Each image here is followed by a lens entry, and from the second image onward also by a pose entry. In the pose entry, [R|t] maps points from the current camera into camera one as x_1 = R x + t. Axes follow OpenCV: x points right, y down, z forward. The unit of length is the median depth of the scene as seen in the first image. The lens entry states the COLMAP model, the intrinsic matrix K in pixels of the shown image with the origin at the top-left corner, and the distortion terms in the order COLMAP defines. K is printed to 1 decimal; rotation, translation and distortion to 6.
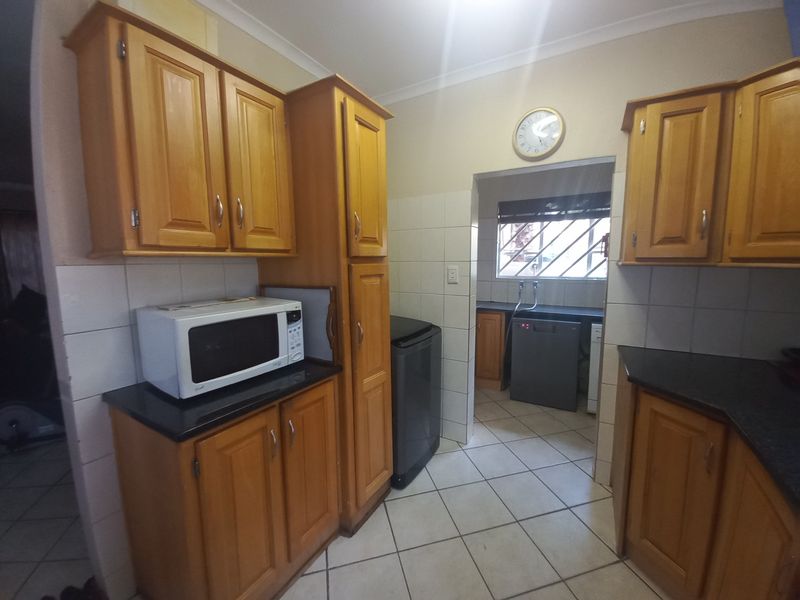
lens RADIAL K [[322.8, 0, 402.5], [0, 322.8, 298.6], [0, 0, 1]] dist [0.027129, -0.000114]
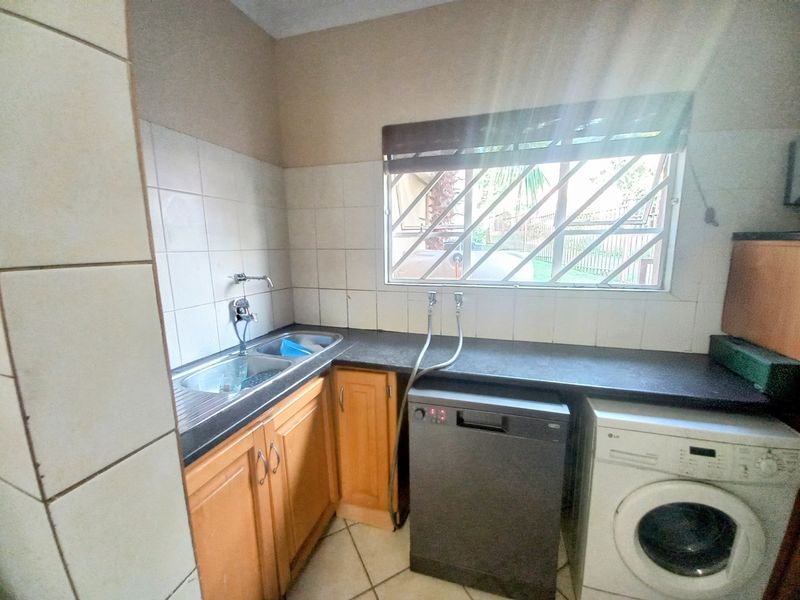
lens RADIAL K [[325.4, 0, 399.6], [0, 325.4, 299.1], [0, 0, 1]] dist [0.000920, -0.000274]
pose [[0.977683, -0.036735, 0.206850, 0.231963], [0.026998, 0.998399, 0.049701, -0.073011], [-0.208345, -0.043007, 0.977109, 0.566044]]
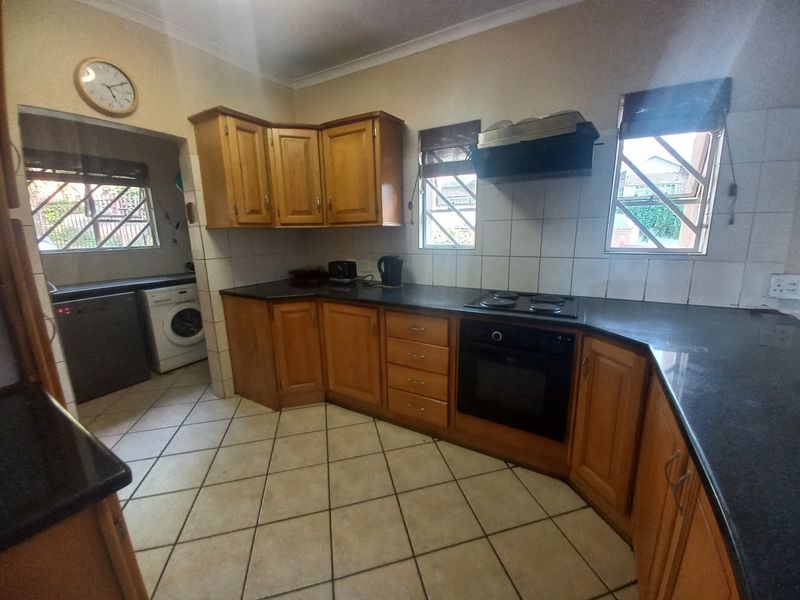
lens RADIAL K [[325.4, 0, 399.6], [0, 325.4, 299.1], [0, 0, 1]] dist [0.000920, -0.000274]
pose [[0.028459, -0.201453, 0.979085, -0.353745], [0.134704, 0.971320, 0.195940, 0.008444], [-0.990477, 0.126310, 0.054779, 0.120325]]
